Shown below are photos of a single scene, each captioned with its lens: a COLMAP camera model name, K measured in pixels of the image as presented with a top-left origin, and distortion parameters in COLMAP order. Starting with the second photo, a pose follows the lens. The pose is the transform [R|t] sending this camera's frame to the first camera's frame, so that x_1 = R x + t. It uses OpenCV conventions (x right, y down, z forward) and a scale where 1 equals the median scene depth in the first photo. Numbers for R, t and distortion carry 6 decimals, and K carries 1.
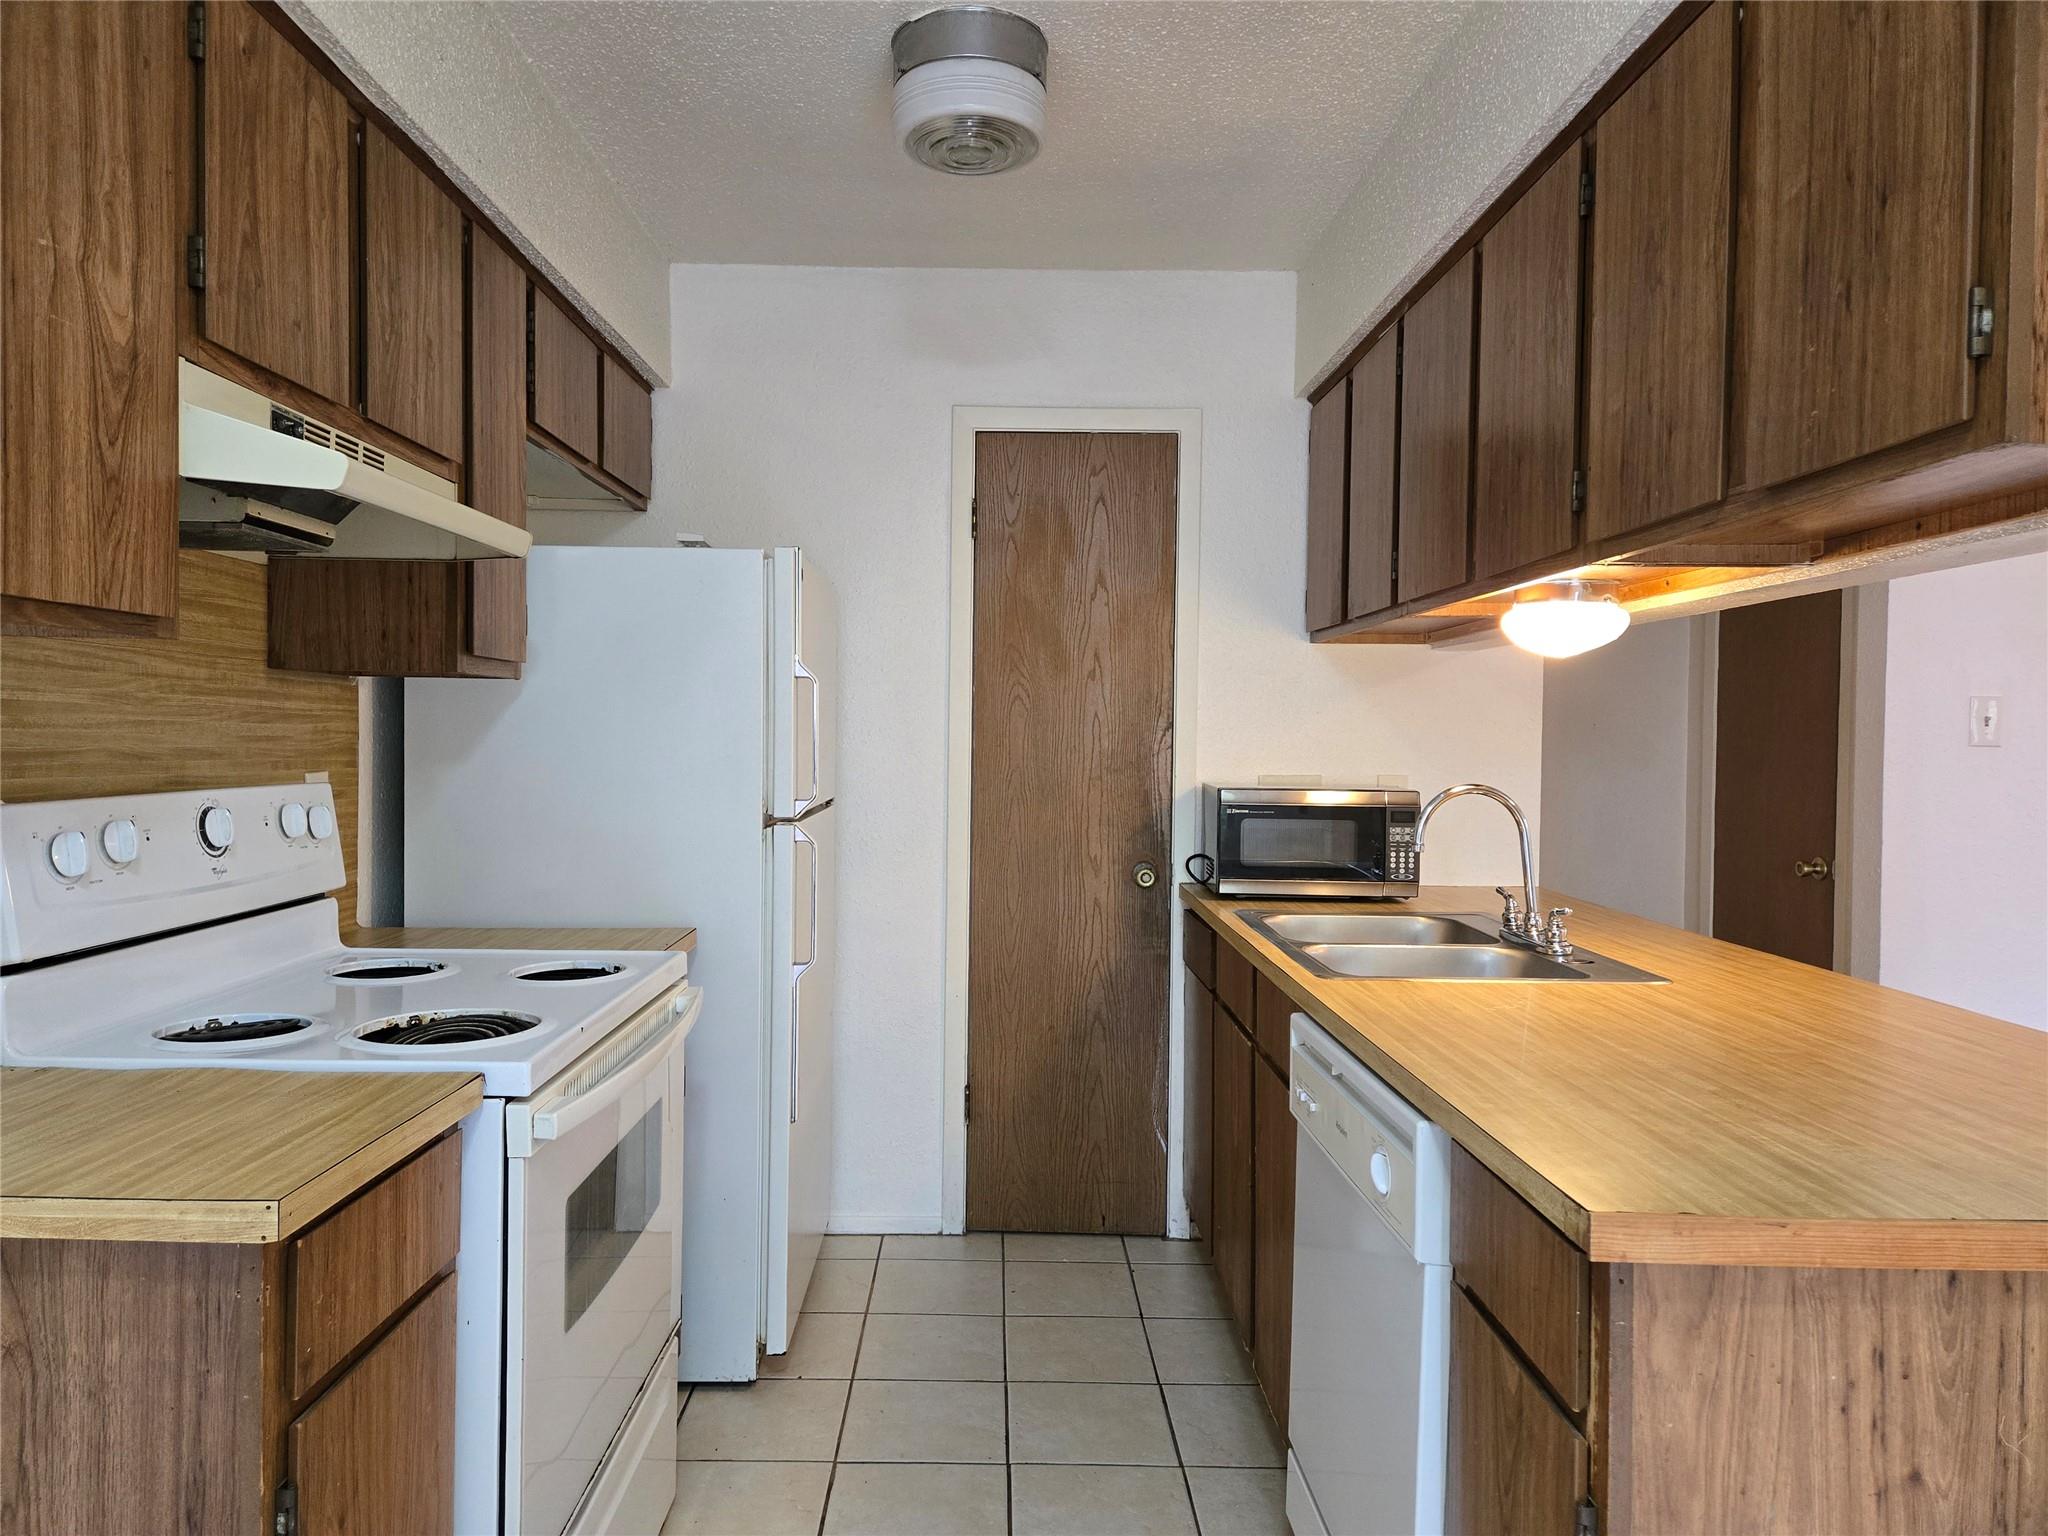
lens RADIAL K [[1378.2, 0, 1022.2], [0, 1378.2, 768.9], [0, 0, 1]] dist [0.004183, 0.000149]
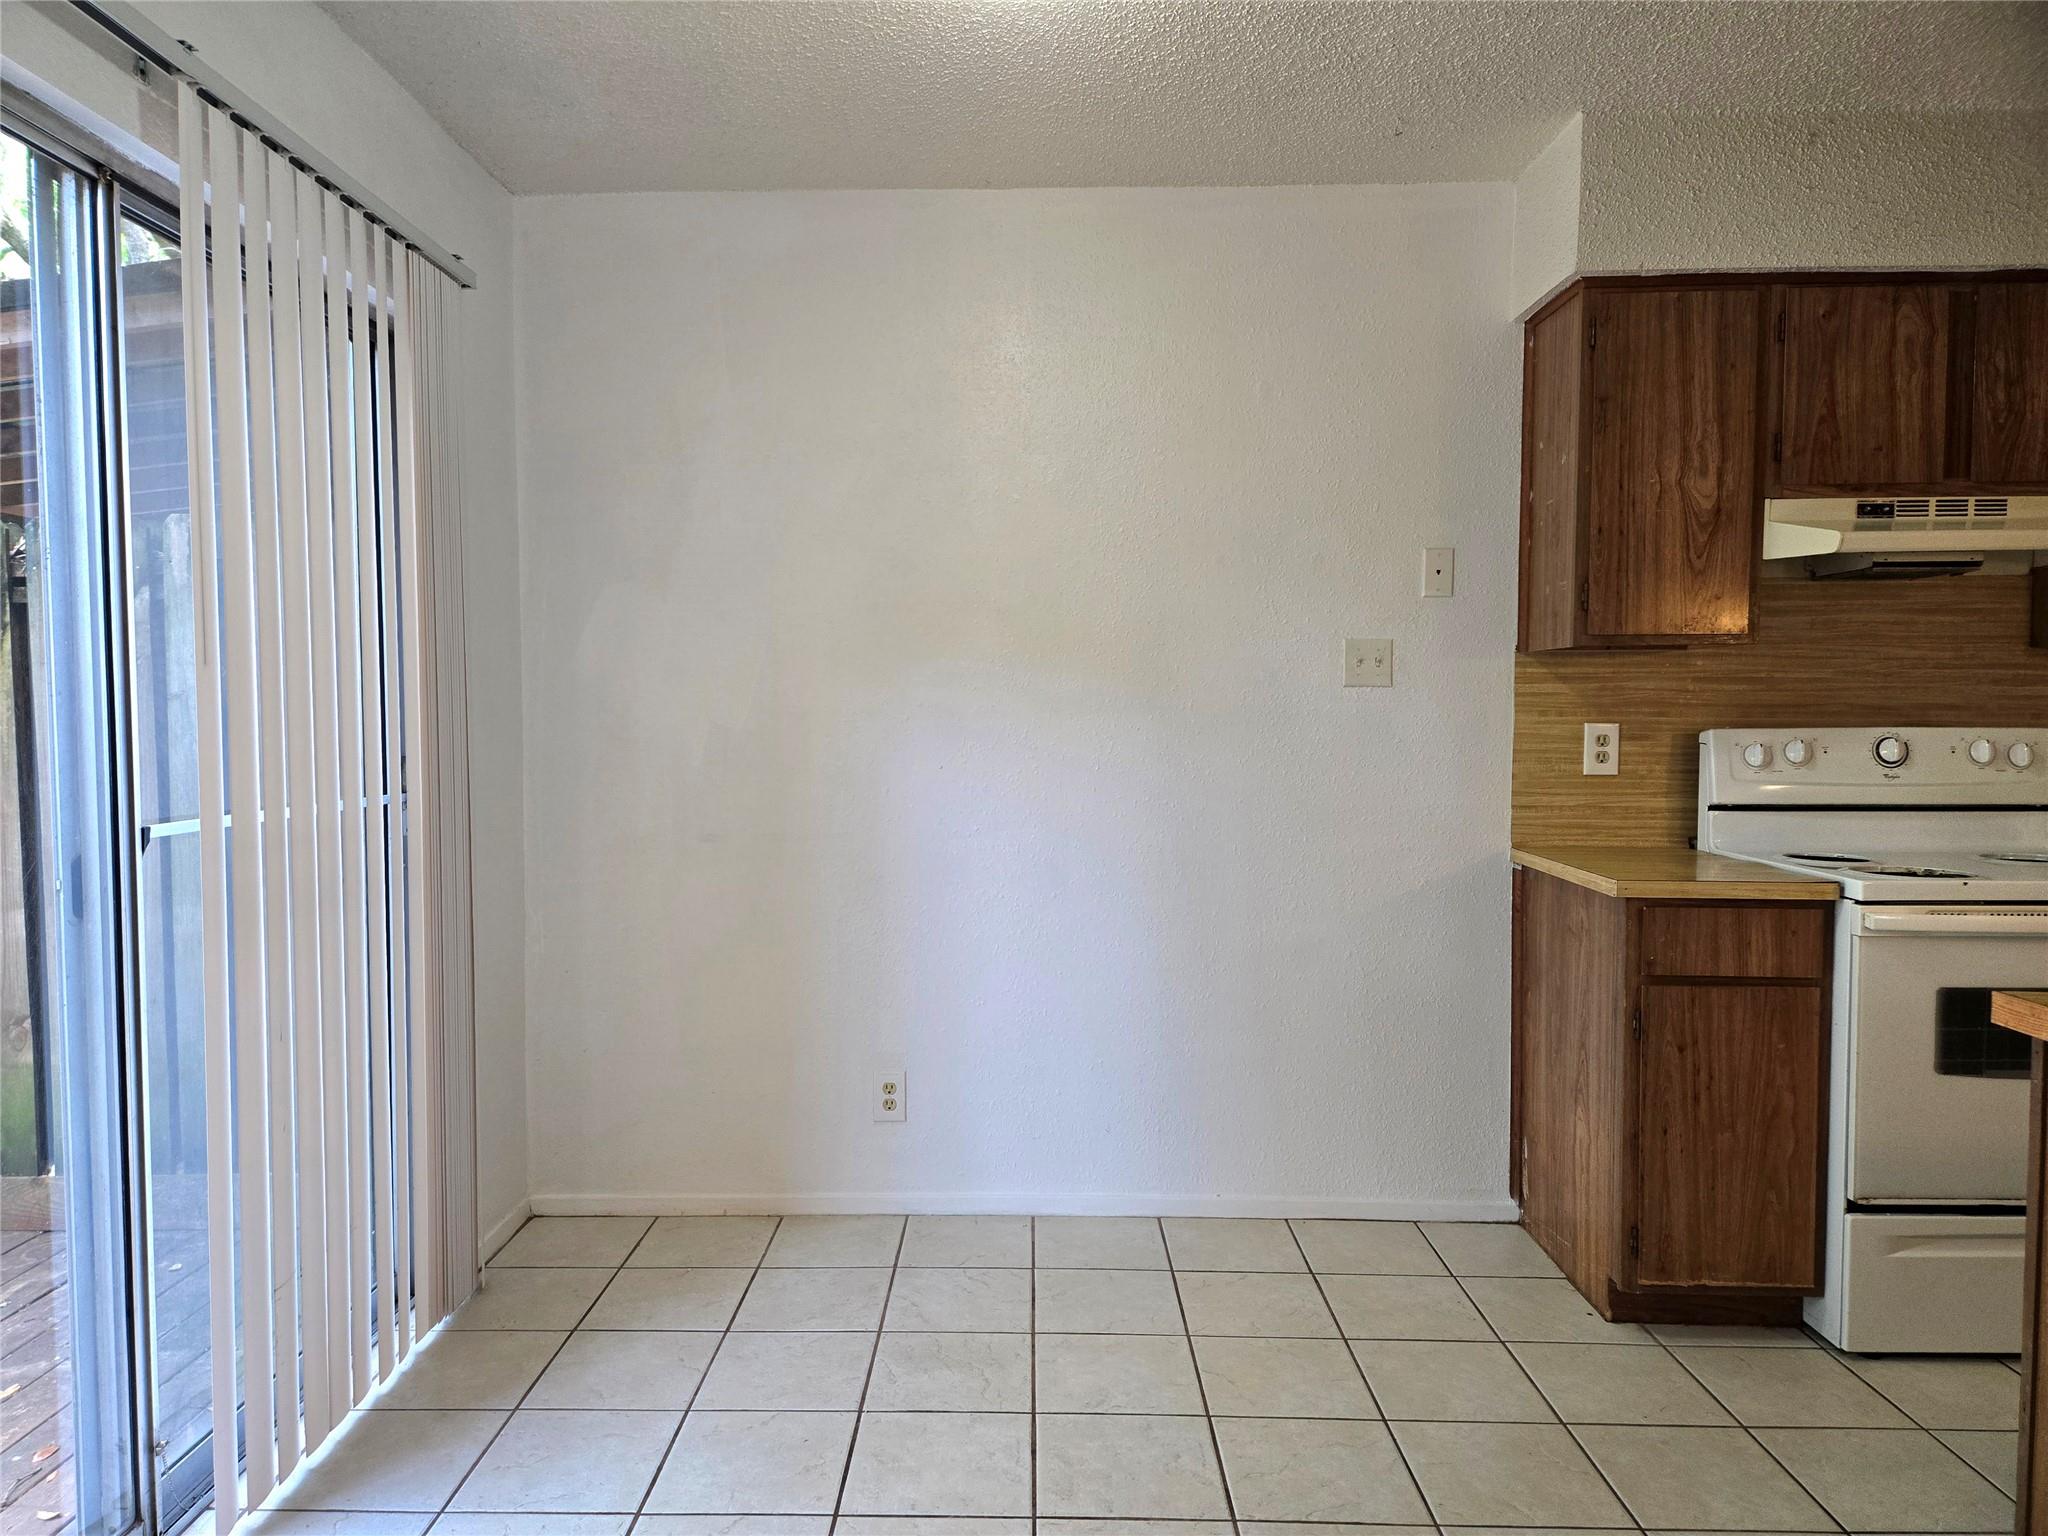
lens RADIAL K [[1378.2, 0, 1022.1], [0, 1378.2, 771.2], [0, 0, 1]] dist [0.004183, 0.000149]
pose [[-0.025756, 0.035655, -0.999032, 1.143024], [-0.022737, 0.999084, 0.036243, 0.033025], [0.999410, 0.023649, -0.024922, 0.003958]]
